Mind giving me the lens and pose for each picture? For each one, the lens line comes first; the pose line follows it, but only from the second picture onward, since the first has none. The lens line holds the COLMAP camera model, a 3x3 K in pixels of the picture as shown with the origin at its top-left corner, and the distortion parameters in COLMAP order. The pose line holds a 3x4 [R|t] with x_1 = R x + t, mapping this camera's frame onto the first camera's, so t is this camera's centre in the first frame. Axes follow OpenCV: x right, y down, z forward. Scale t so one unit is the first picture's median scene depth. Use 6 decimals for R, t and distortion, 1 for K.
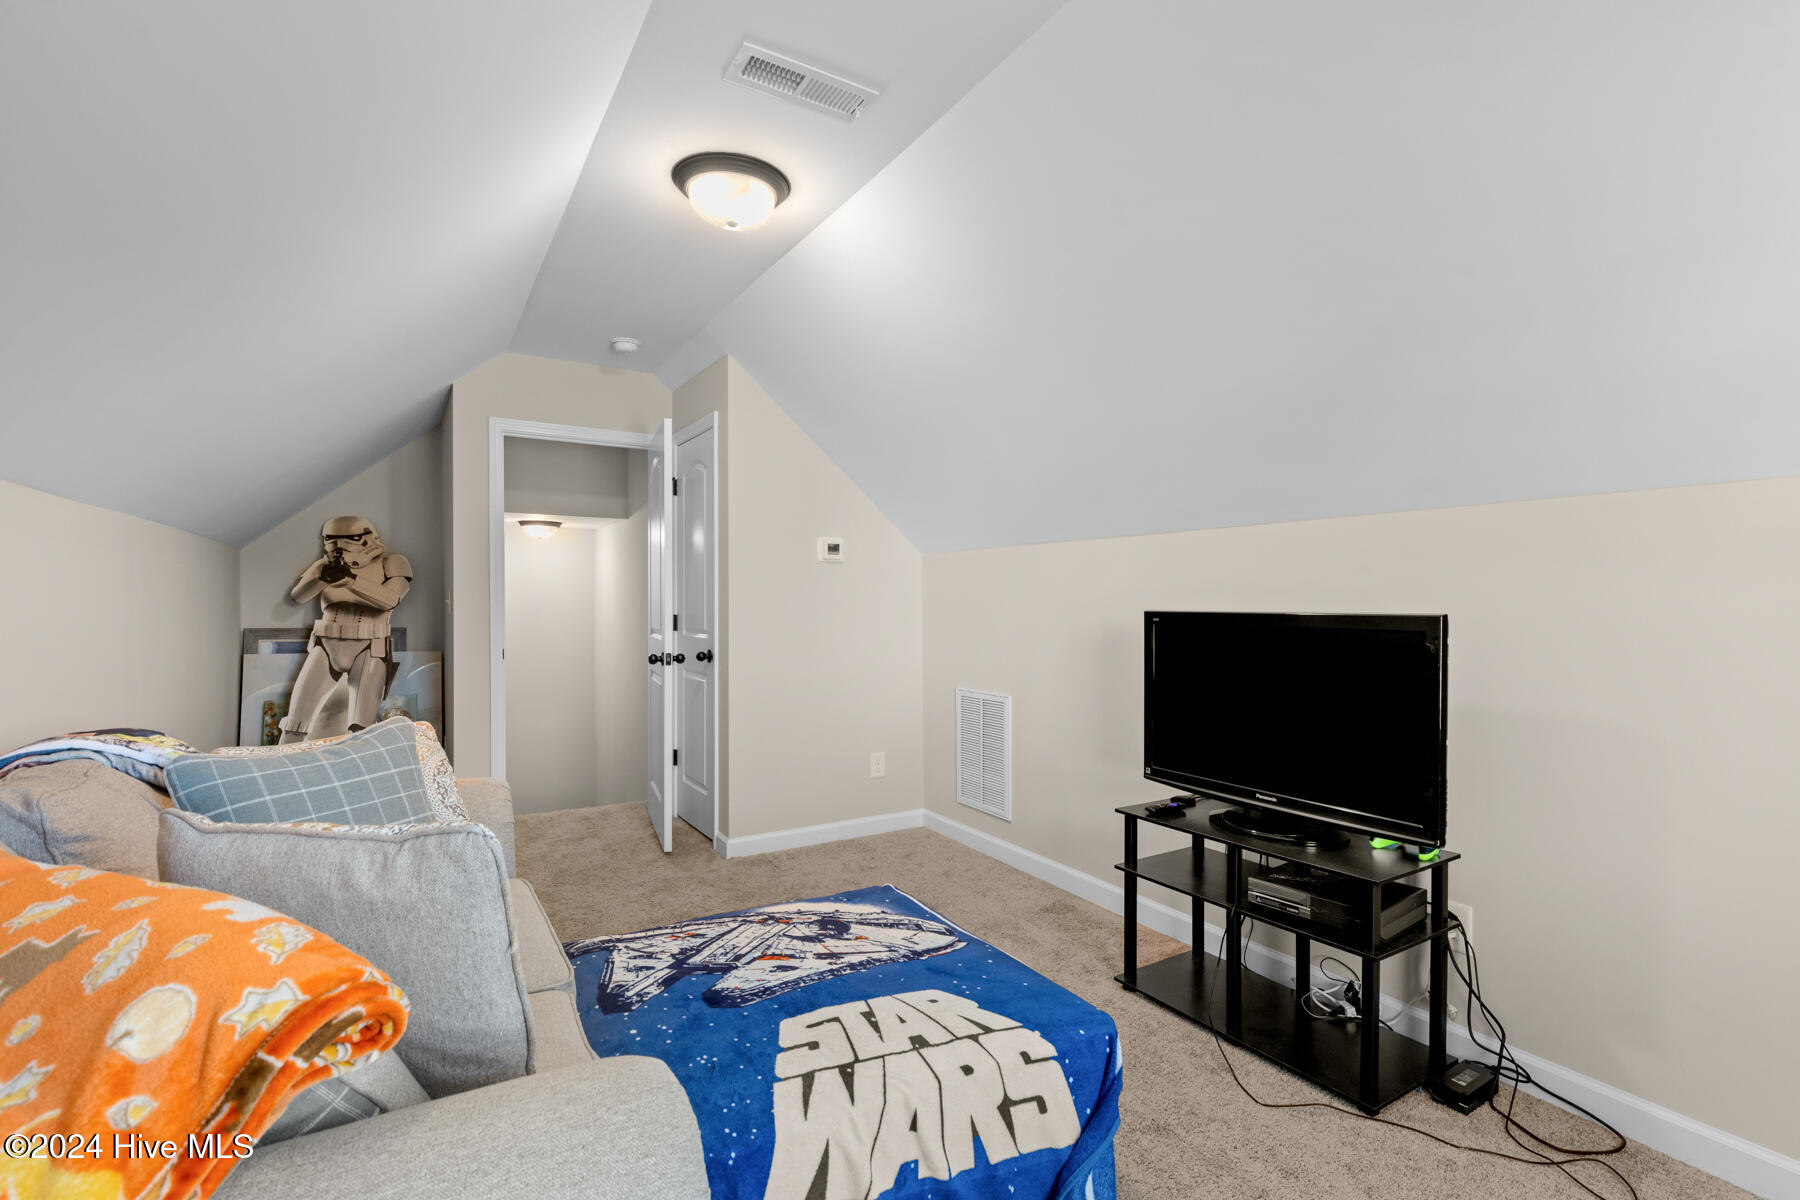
lens RADIAL K [[821.1, 0, 902.6], [0, 821.1, 601.4], [0, 0, 1]] dist [0.004335, -0.002002]
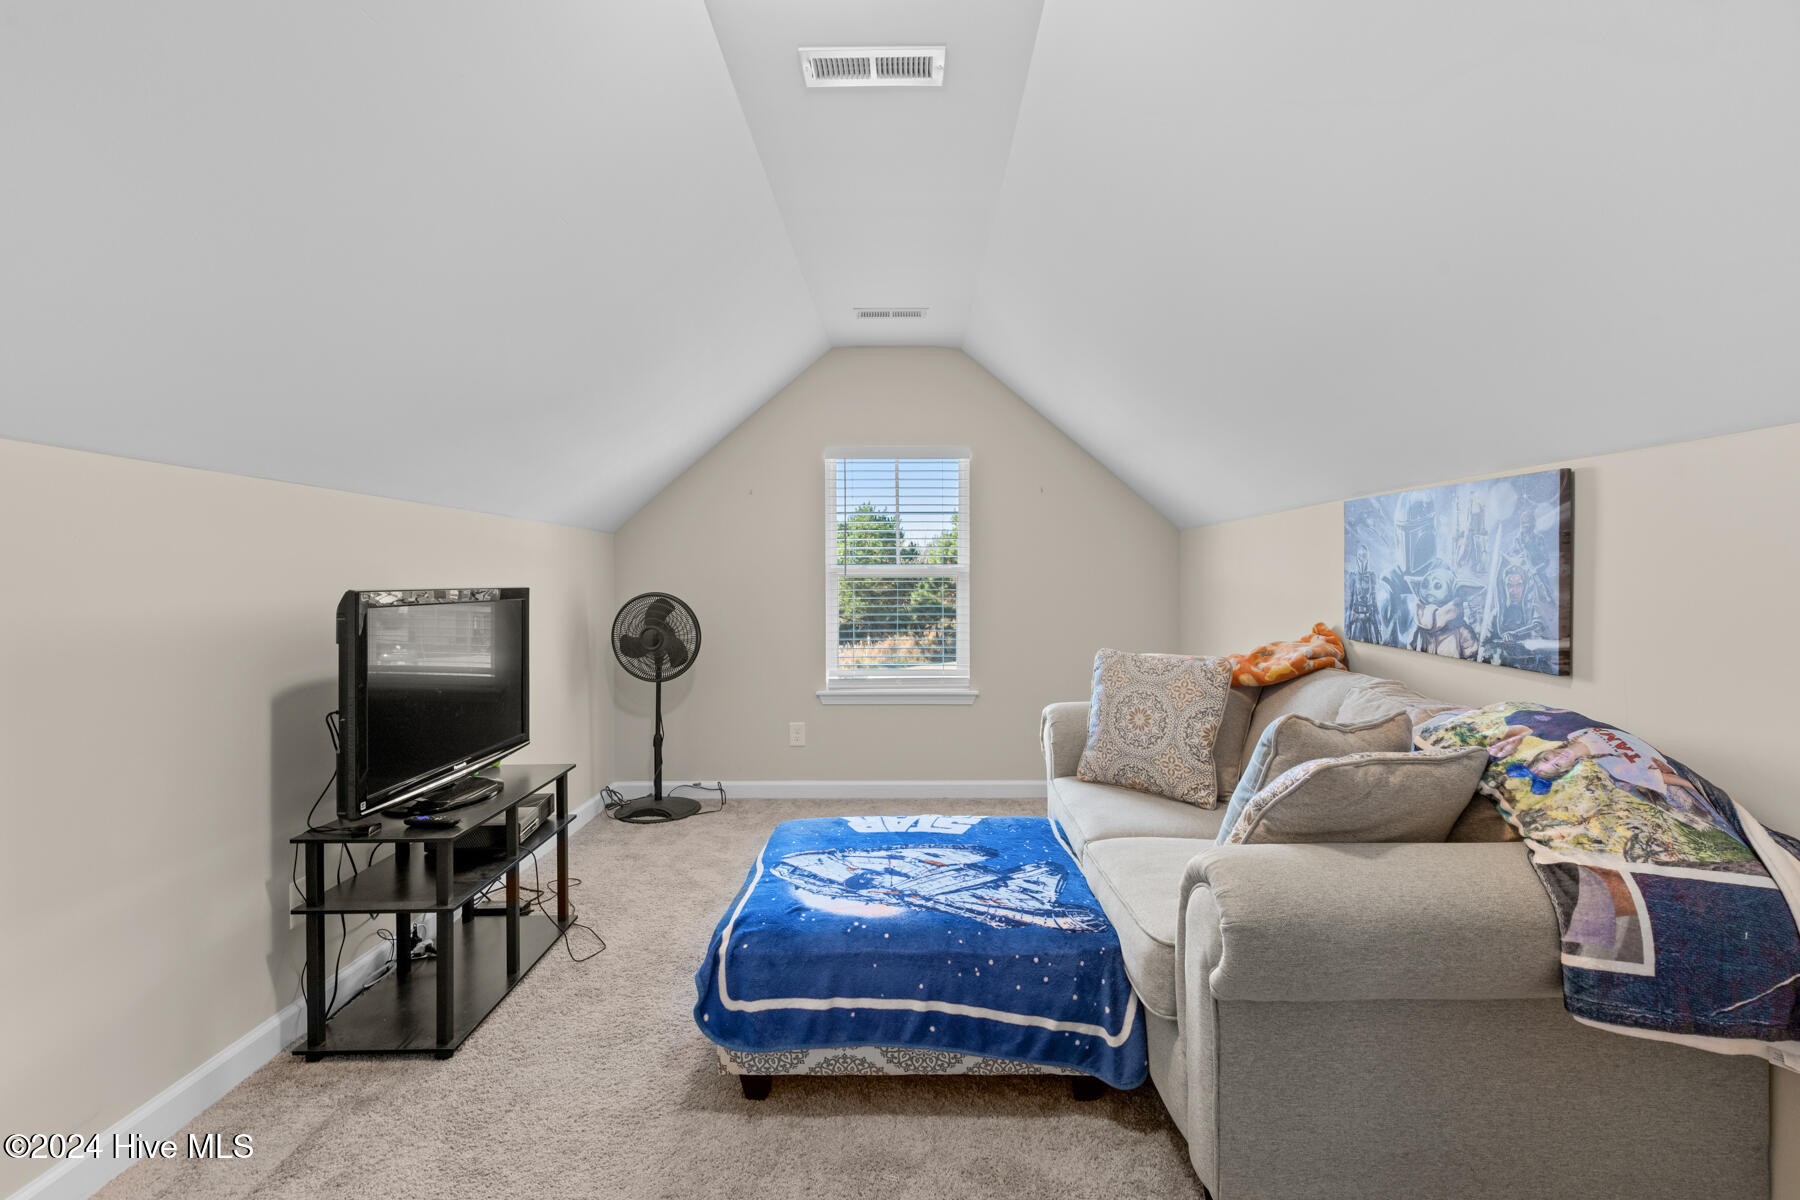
lens RADIAL K [[821.1, 0, 900.8], [0, 821.1, 590.2], [0, 0, 1]] dist [0.004335, -0.002002]
pose [[-0.852009, -0.007481, 0.523474, -0.755155], [-0.001067, 0.999921, 0.012553, -0.000159], [-0.523526, 0.010137, -0.851949, 2.058156]]
